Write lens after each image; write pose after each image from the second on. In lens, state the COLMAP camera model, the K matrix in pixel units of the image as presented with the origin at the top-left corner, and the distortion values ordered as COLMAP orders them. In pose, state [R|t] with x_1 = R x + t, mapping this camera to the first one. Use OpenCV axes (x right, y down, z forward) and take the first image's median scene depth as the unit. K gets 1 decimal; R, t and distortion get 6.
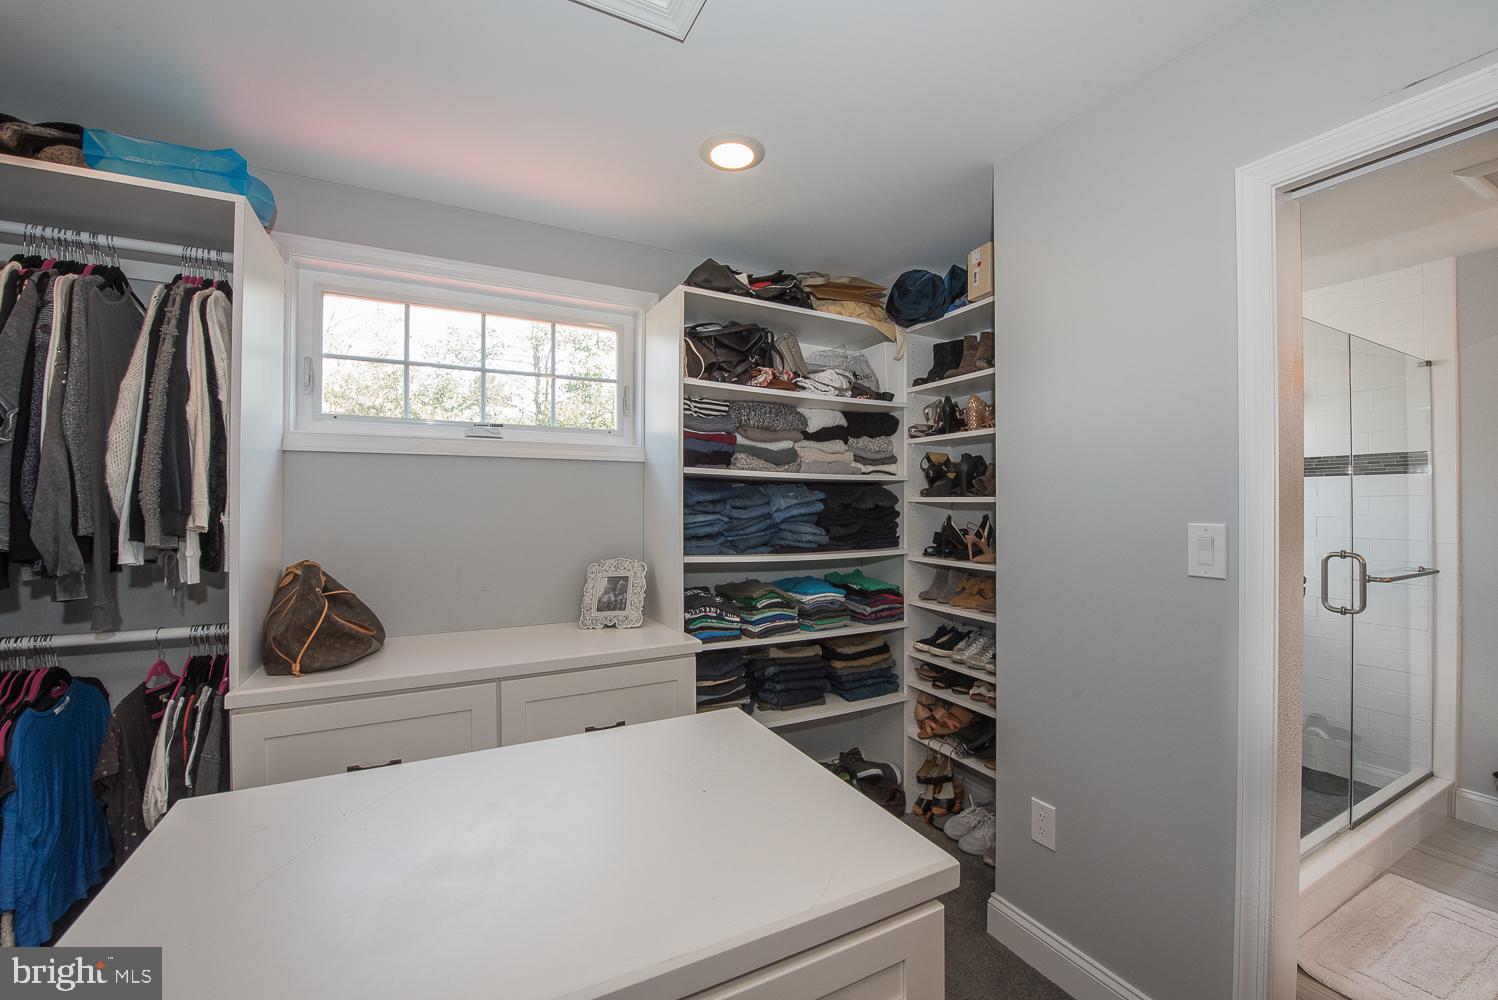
lens RADIAL K [[597.6, 0, 746.5], [0, 597.6, 499.0], [0, 0, 1]] dist [-0.010557, -0.004438]
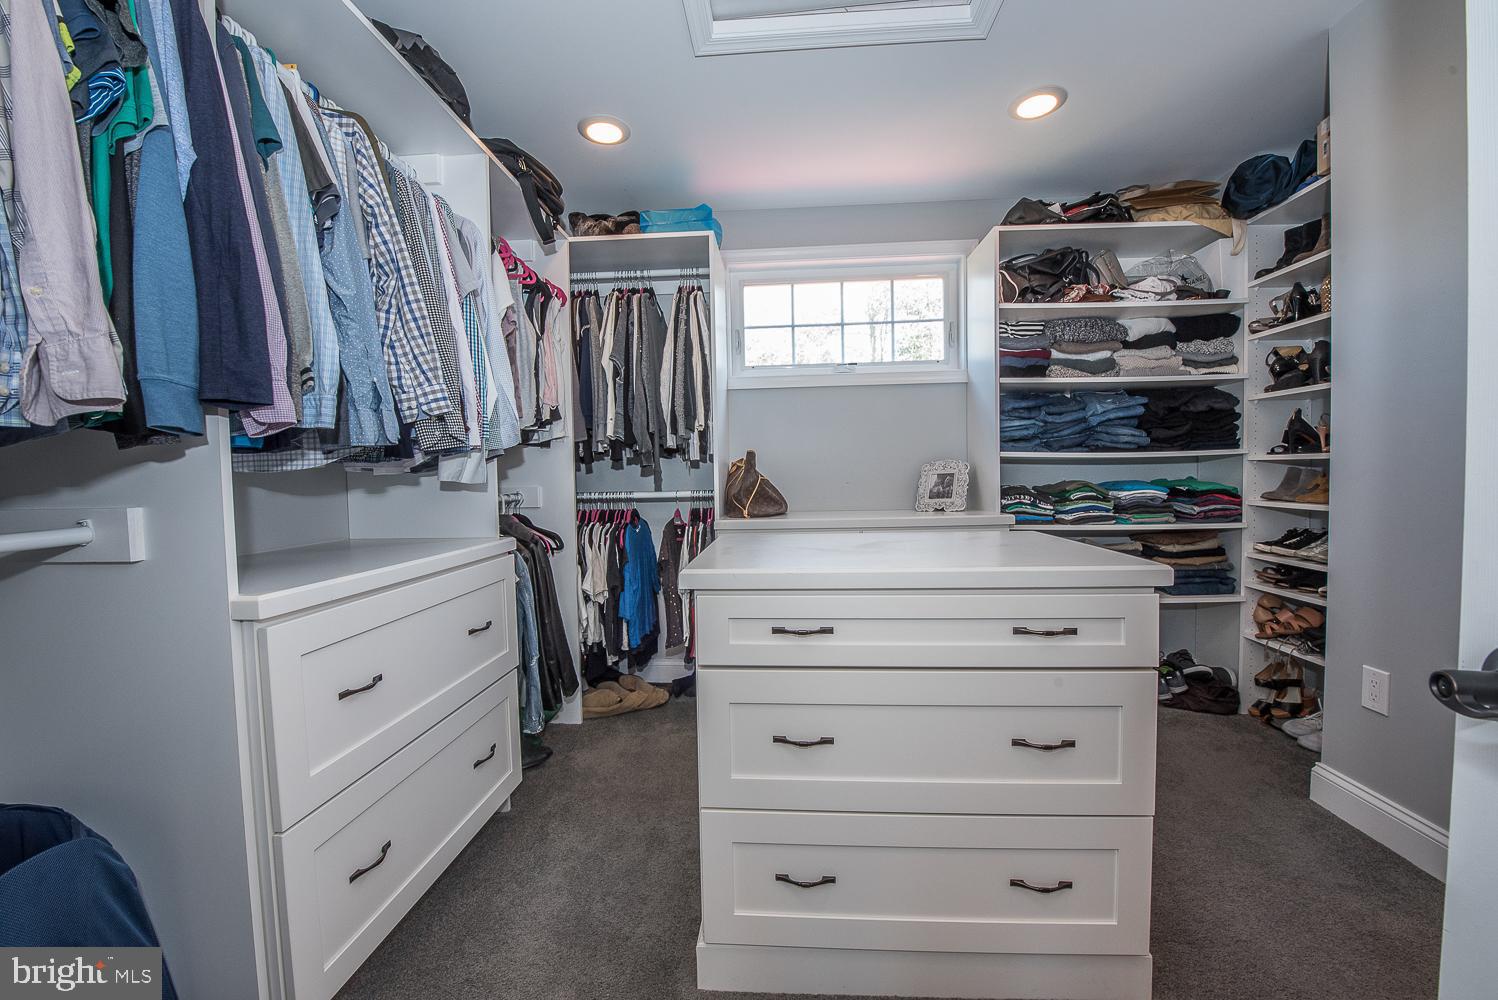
lens RADIAL K [[589.3, 0, 751.3], [0, 589.3, 507.0], [0, 0, 1]] dist [-0.013981, -0.004729]
pose [[0.855883, 0.004715, -0.517148, 0.072847], [0.025042, 0.998408, 0.050547, 0.120768], [0.516563, -0.056212, 0.854402, -0.265033]]
